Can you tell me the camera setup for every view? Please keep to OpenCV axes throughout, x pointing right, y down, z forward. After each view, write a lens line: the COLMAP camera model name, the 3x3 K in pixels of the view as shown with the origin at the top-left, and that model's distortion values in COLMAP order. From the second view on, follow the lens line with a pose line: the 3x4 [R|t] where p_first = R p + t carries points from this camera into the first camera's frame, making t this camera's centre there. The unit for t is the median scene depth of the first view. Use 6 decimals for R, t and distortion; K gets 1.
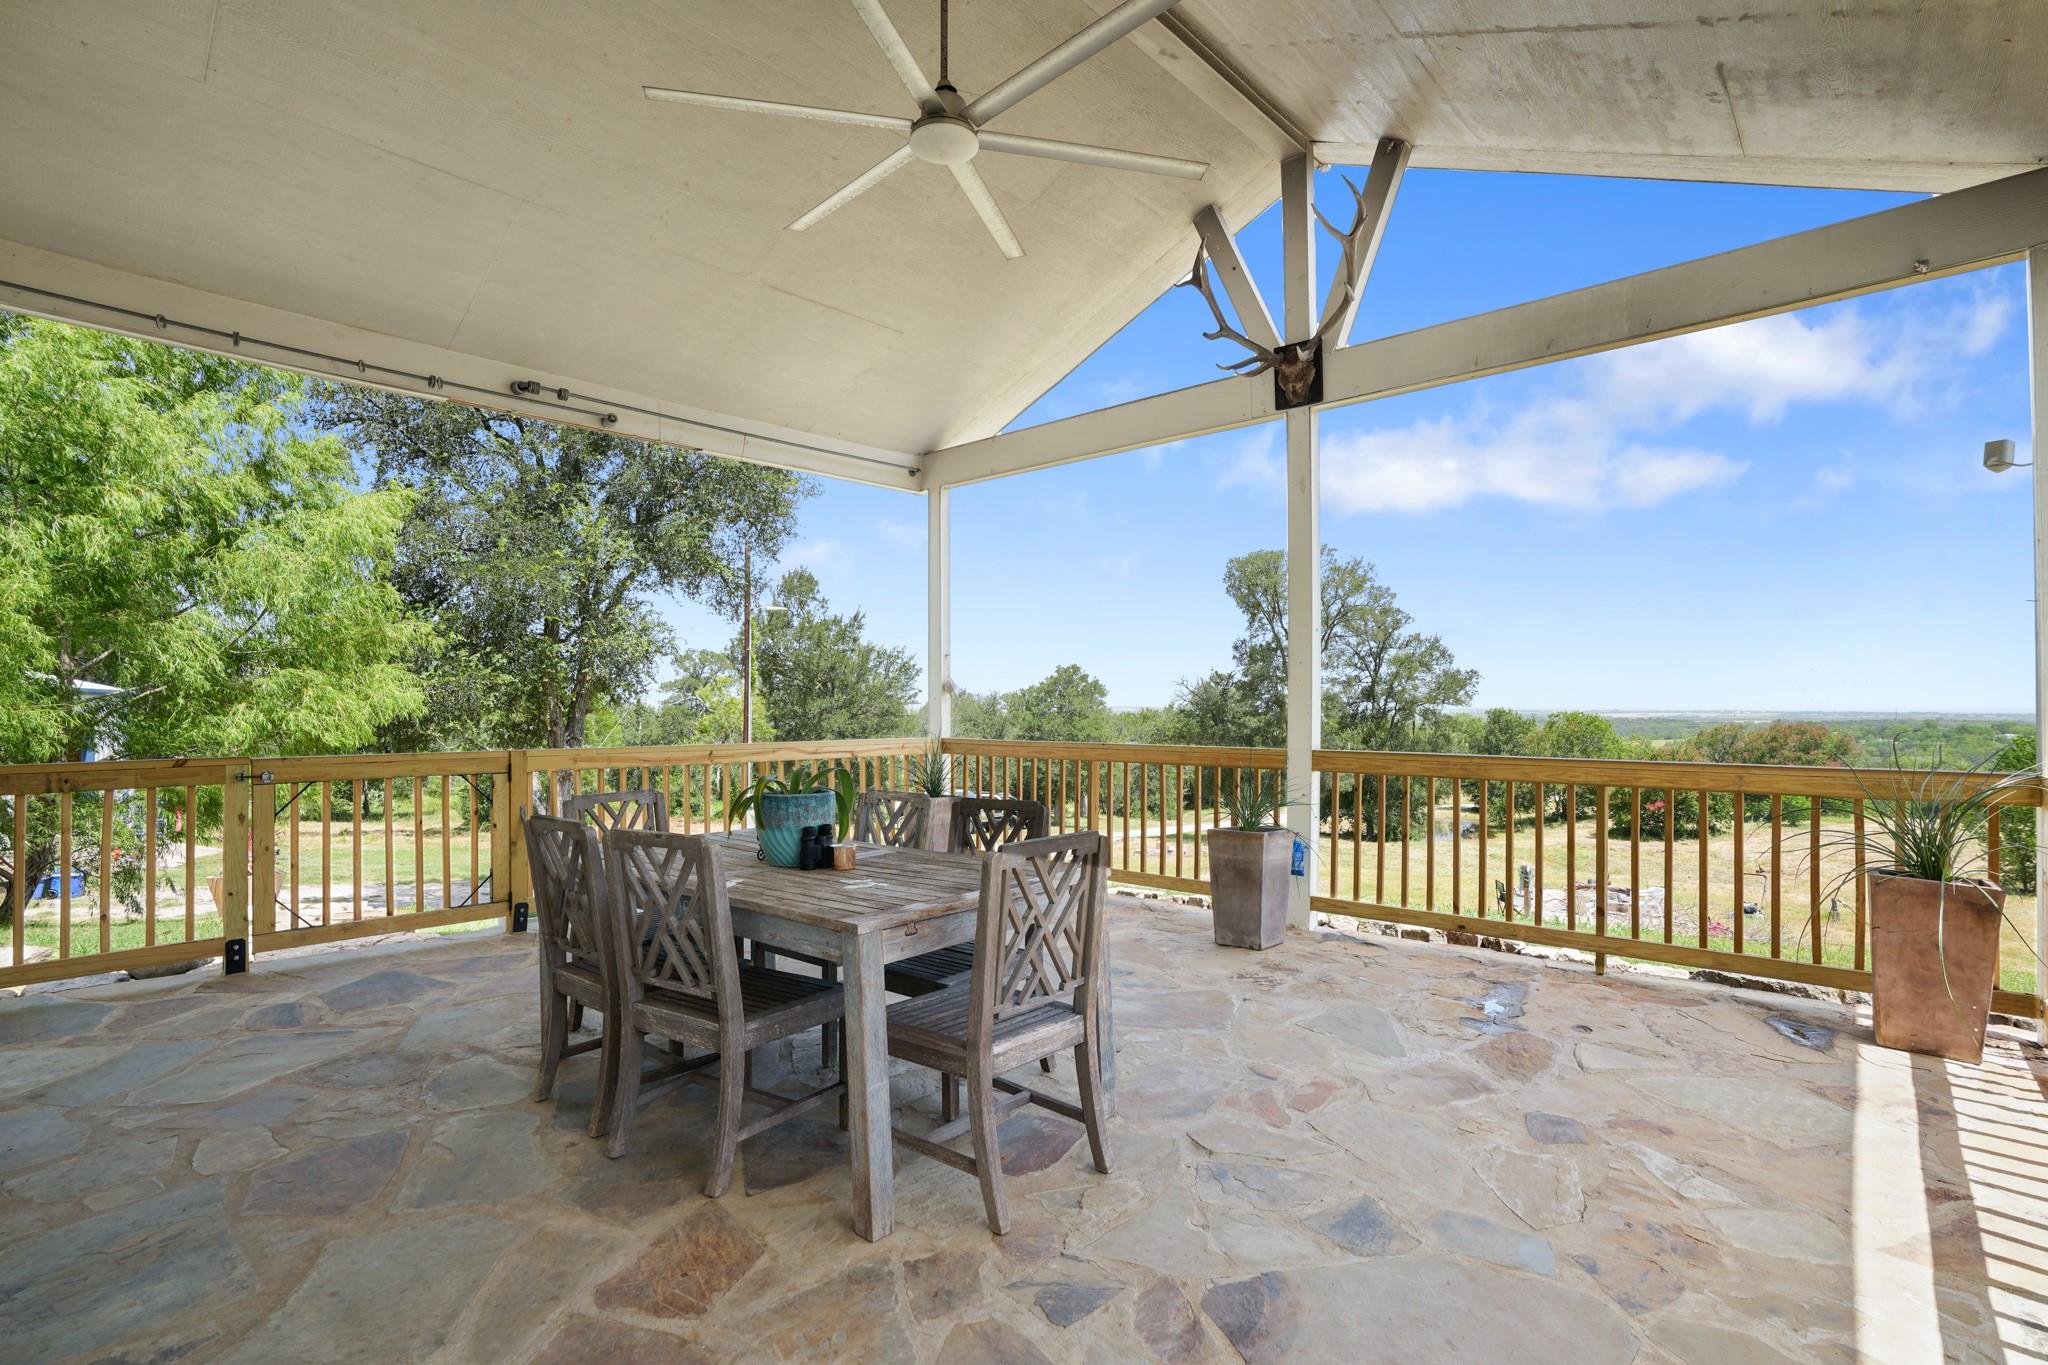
lens RADIAL K [[942.1, 0, 1024.0], [0, 942.1, 682.5], [0, 0, 1]] dist [-0.003079, -0.000275]
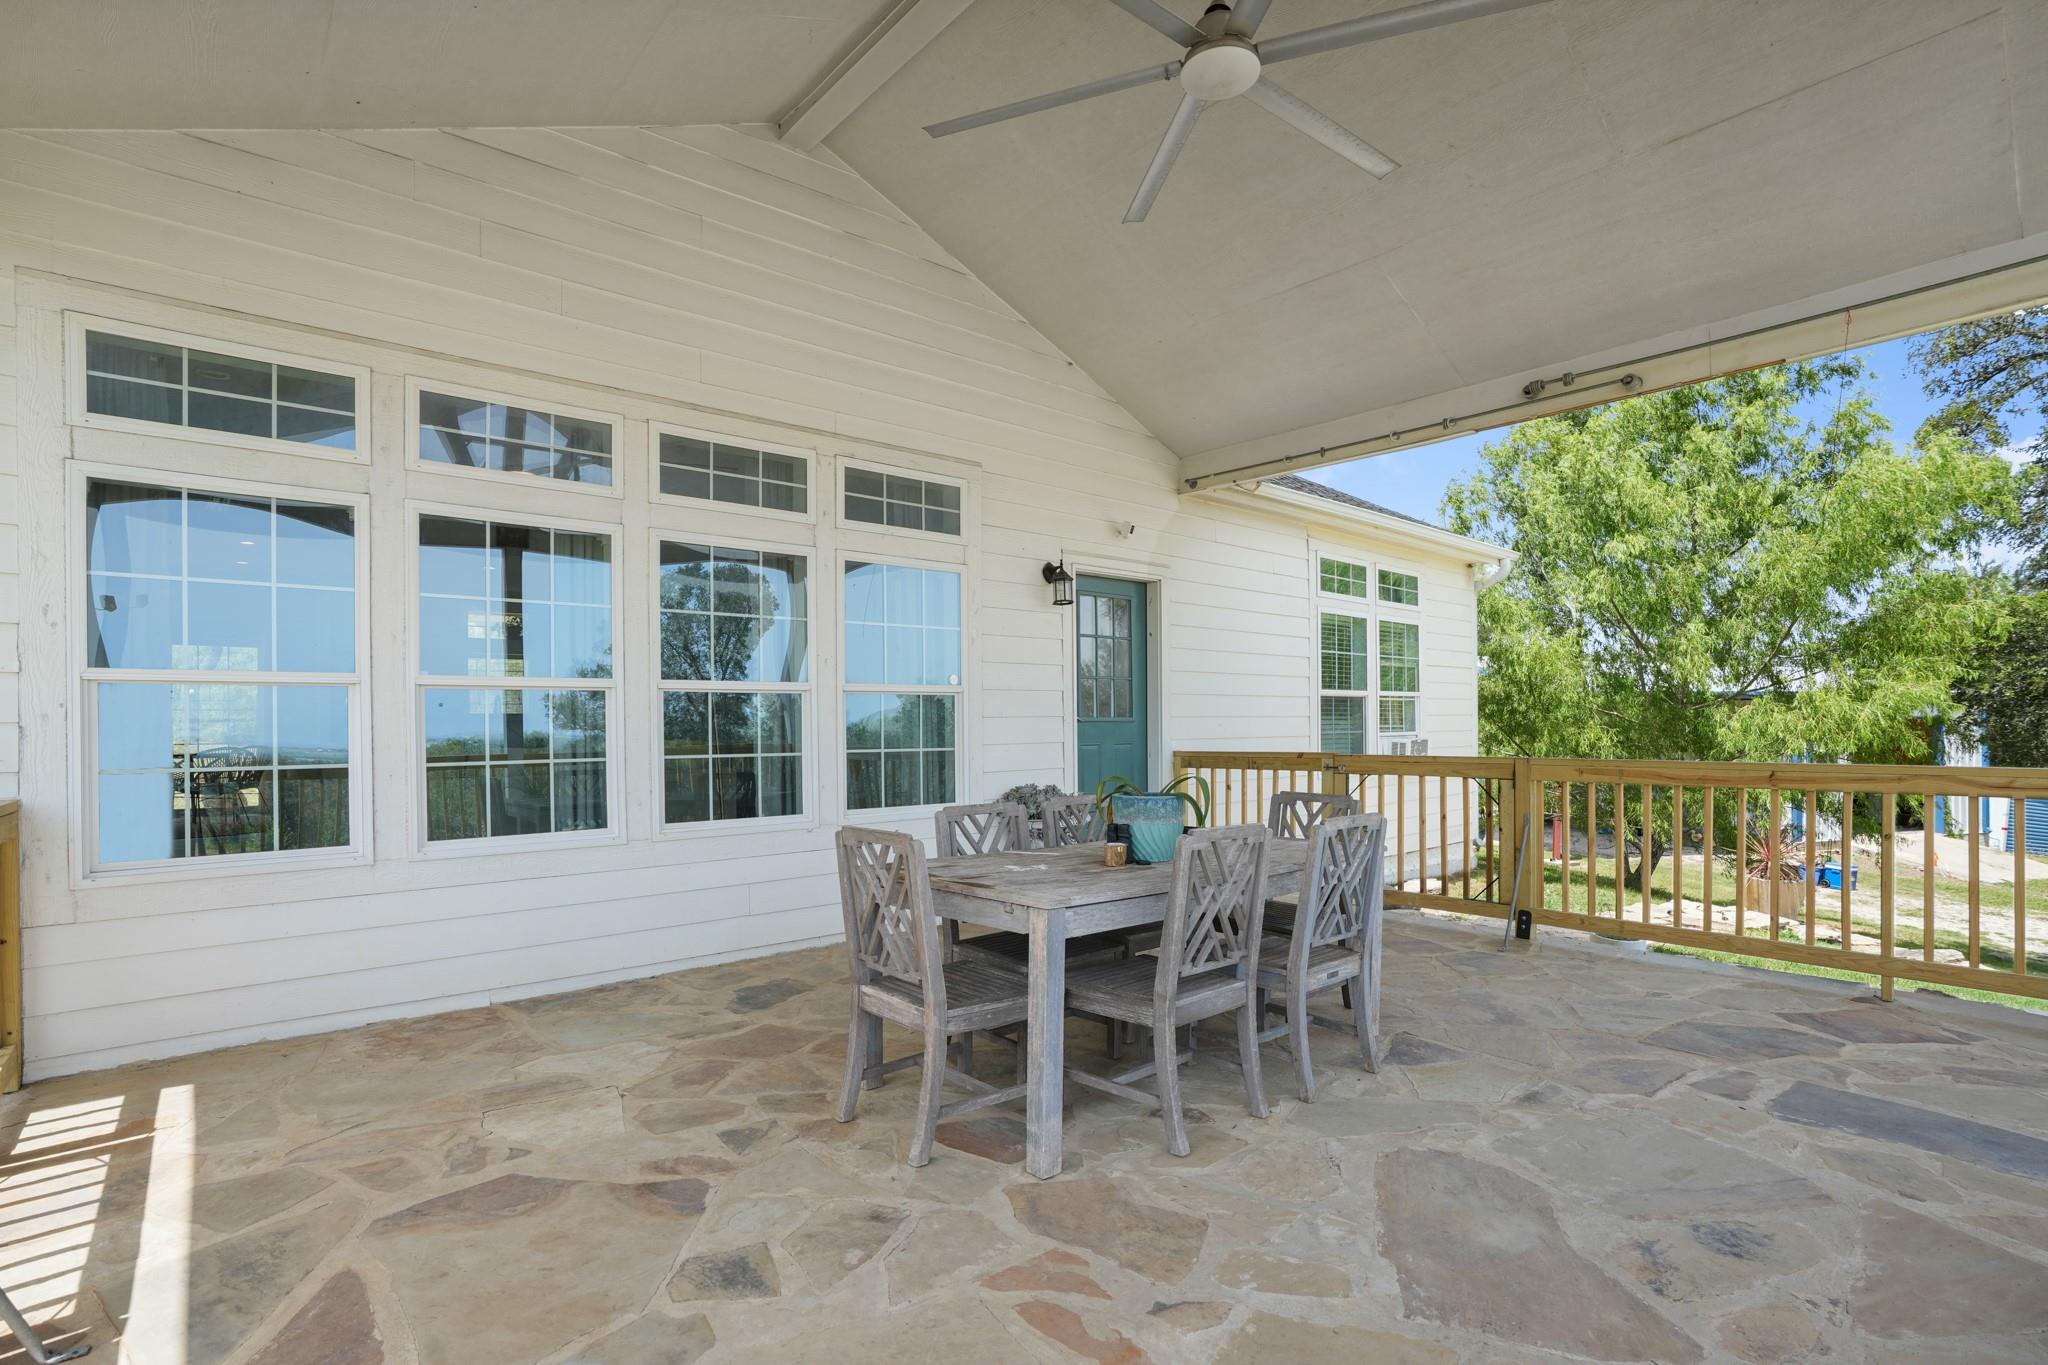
lens RADIAL K [[987.4, 0, 1042.6], [0, 987.4, 688.1], [0, 0, 1]] dist [-0.003003, 0.000996]
pose [[-0.106518, -0.026917, -0.993946, 1.369921], [0.029953, 0.999093, -0.030267, 0.035007], [0.993860, -0.032995, -0.105615, 1.491097]]
